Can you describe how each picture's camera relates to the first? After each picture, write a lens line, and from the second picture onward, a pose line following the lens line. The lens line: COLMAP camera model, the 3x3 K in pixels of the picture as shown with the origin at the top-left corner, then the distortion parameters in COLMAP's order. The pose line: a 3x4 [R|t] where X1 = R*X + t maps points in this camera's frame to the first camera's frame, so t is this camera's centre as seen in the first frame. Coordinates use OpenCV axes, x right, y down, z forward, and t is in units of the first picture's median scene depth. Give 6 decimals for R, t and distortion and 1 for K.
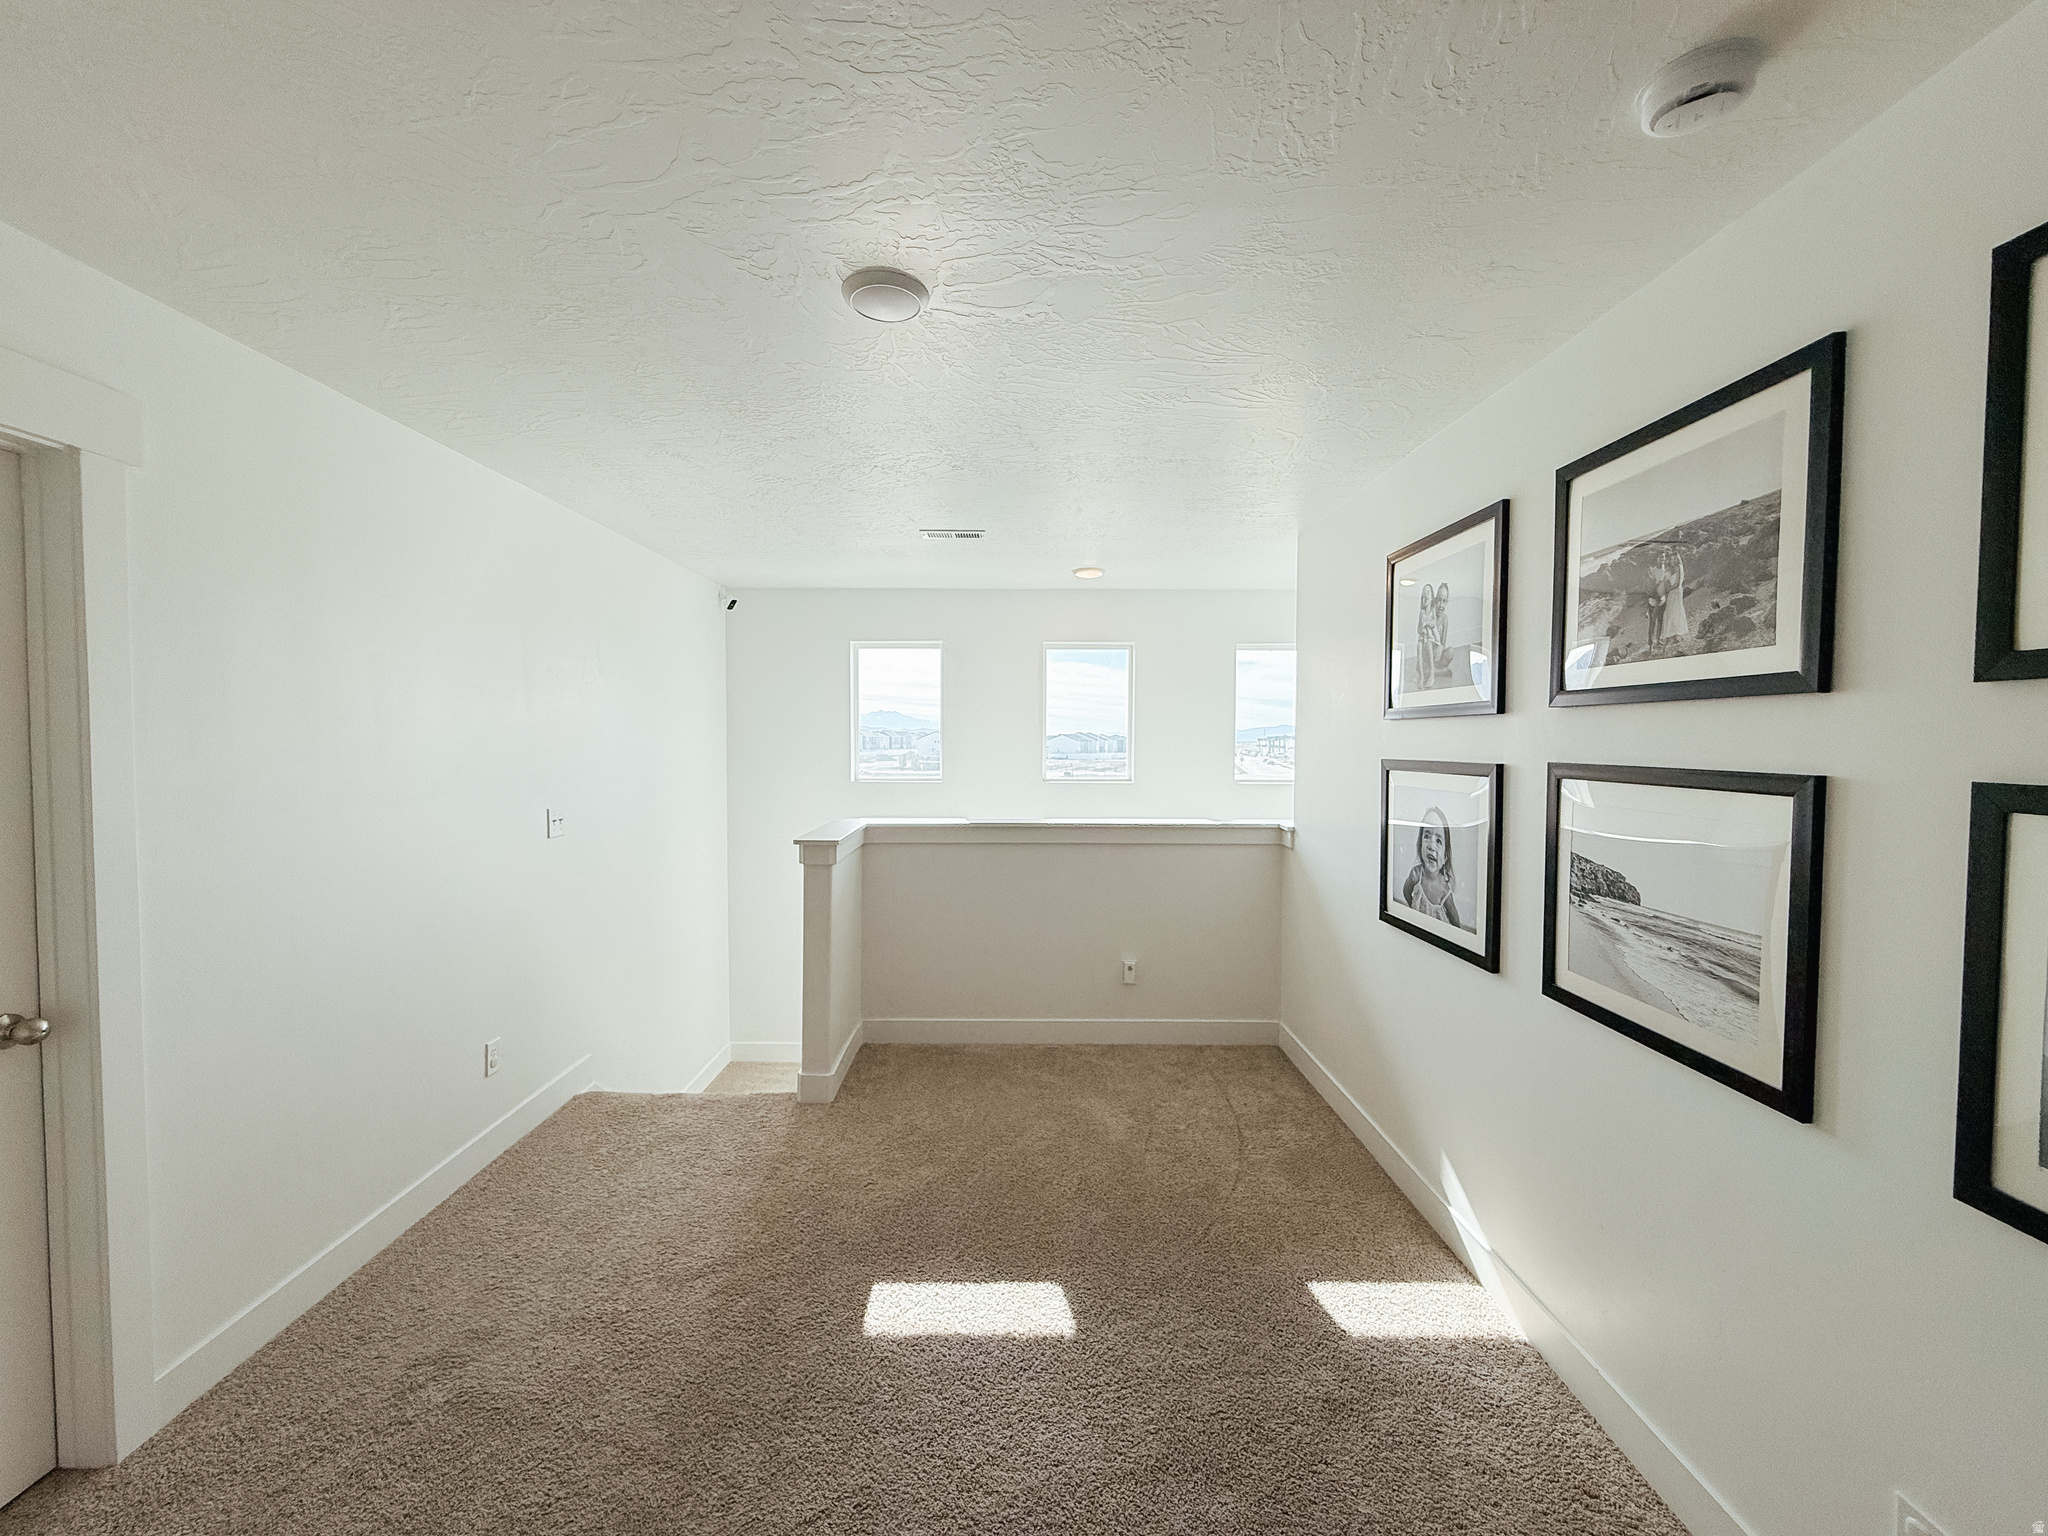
lens RADIAL K [[821.0, 0, 1024.1], [0, 821.0, 767.5], [0, 0, 1]] dist [-0.012967, 0.000727]
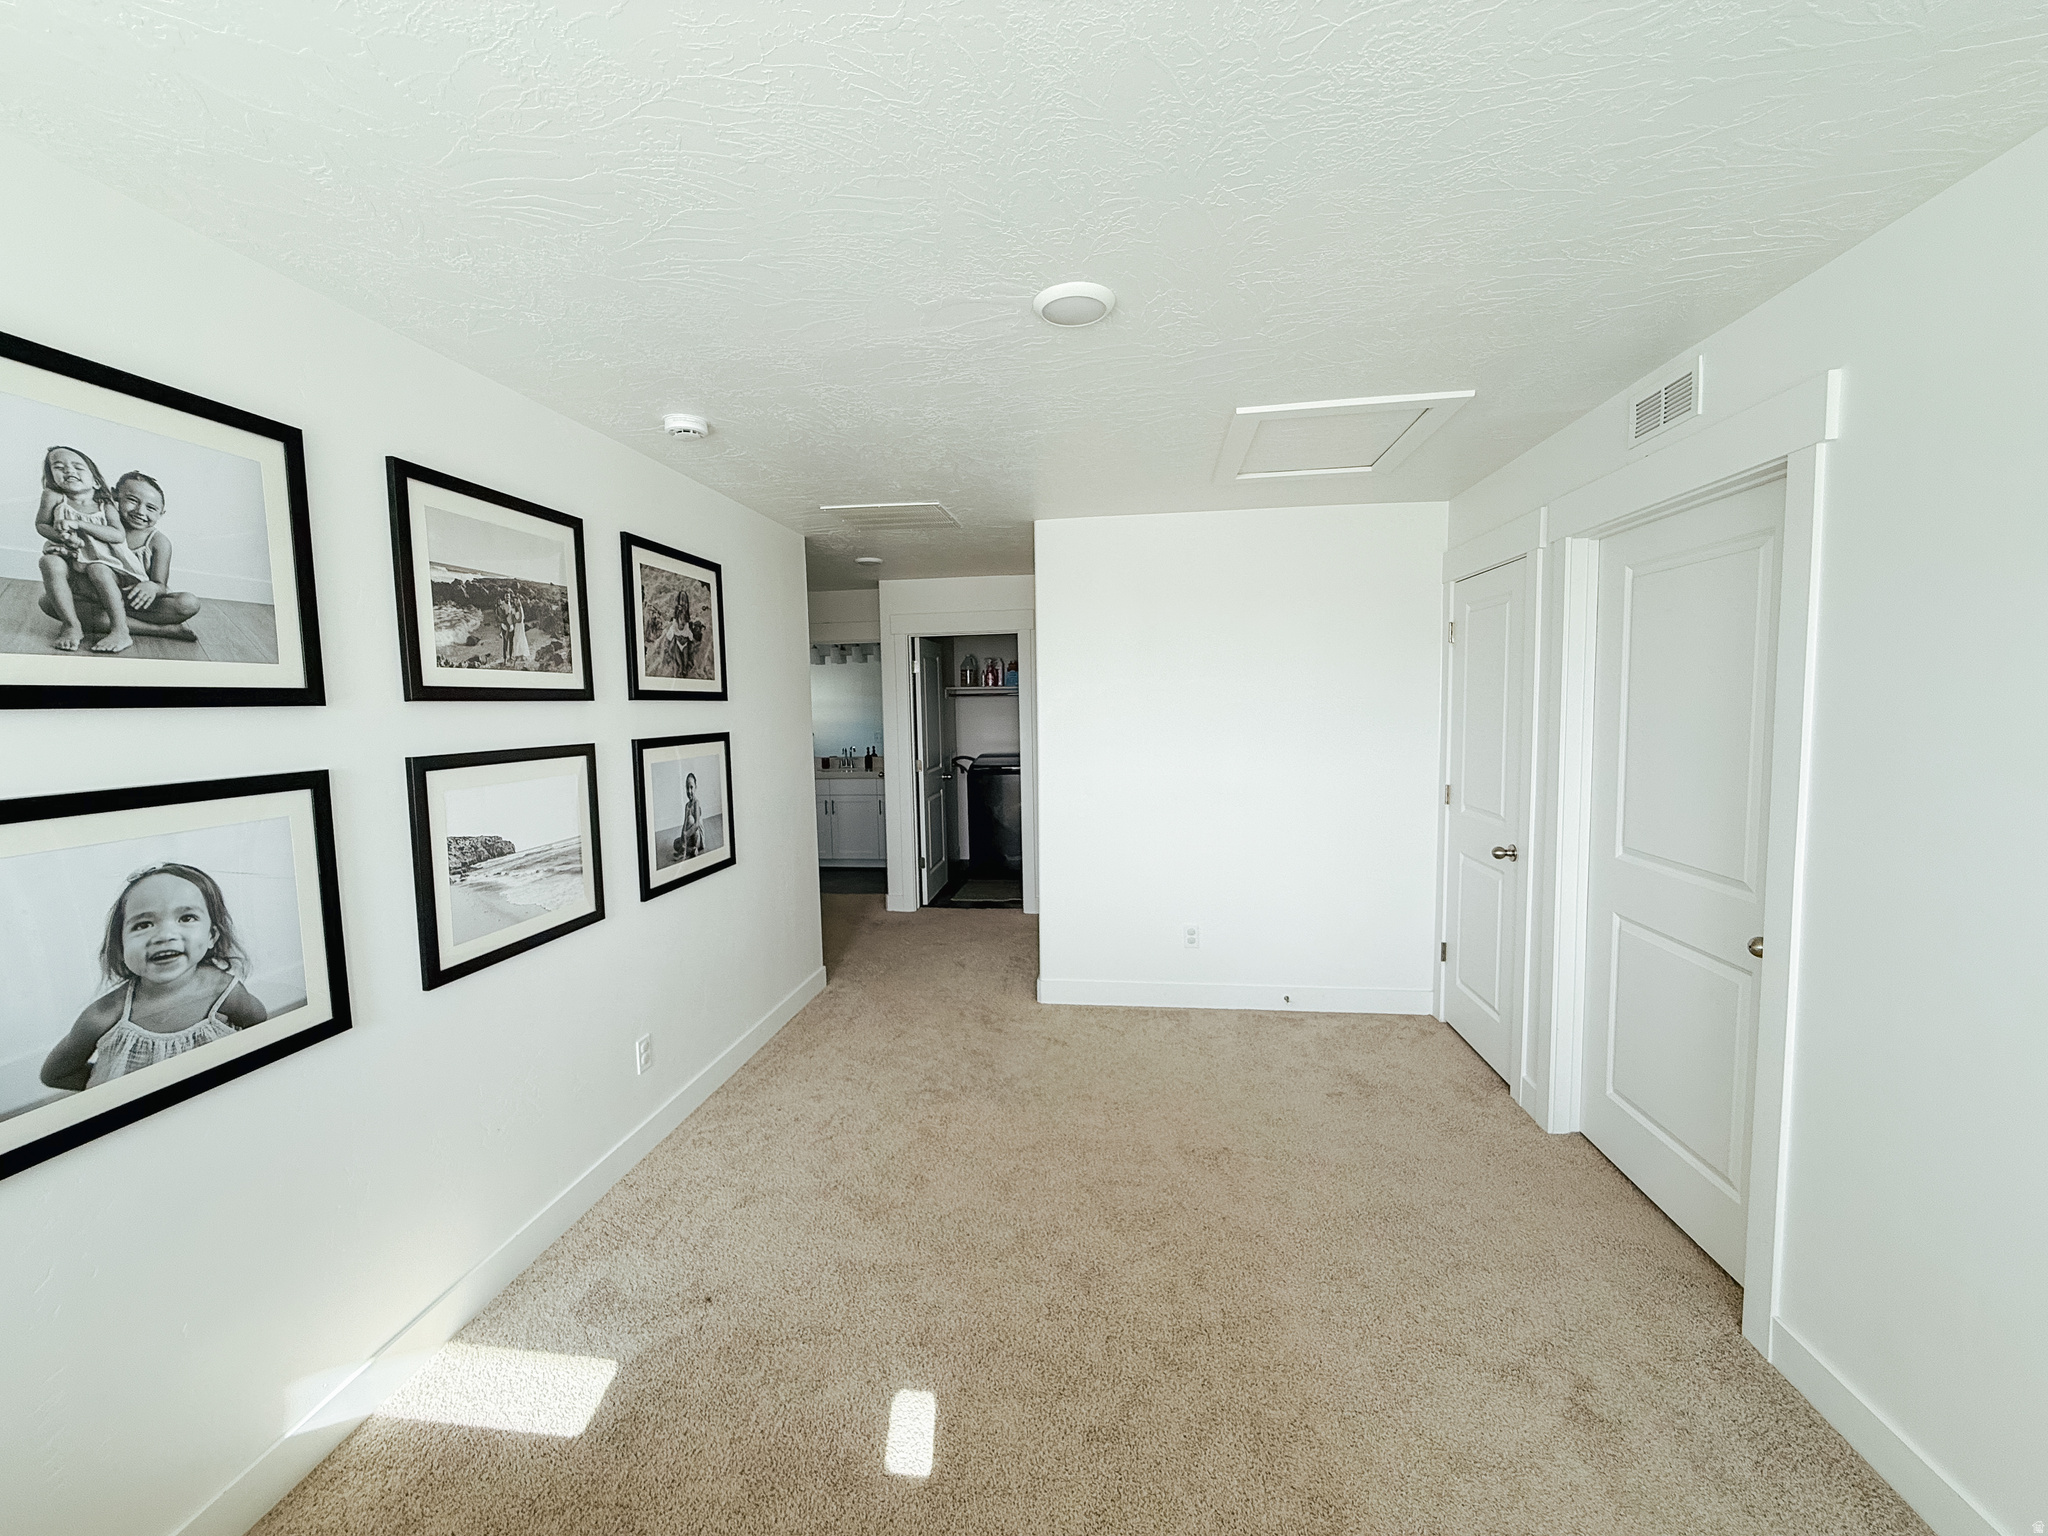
lens RADIAL K [[821.0, 0, 1030.0], [0, 821.0, 773.1], [0, 0, 1]] dist [-0.012967, 0.000727]
pose [[-0.991805, 0.002834, 0.127727, -0.260793], [0.018704, 0.992203, 0.123223, -0.112726], [-0.126381, 0.124603, -0.984125, 2.239400]]
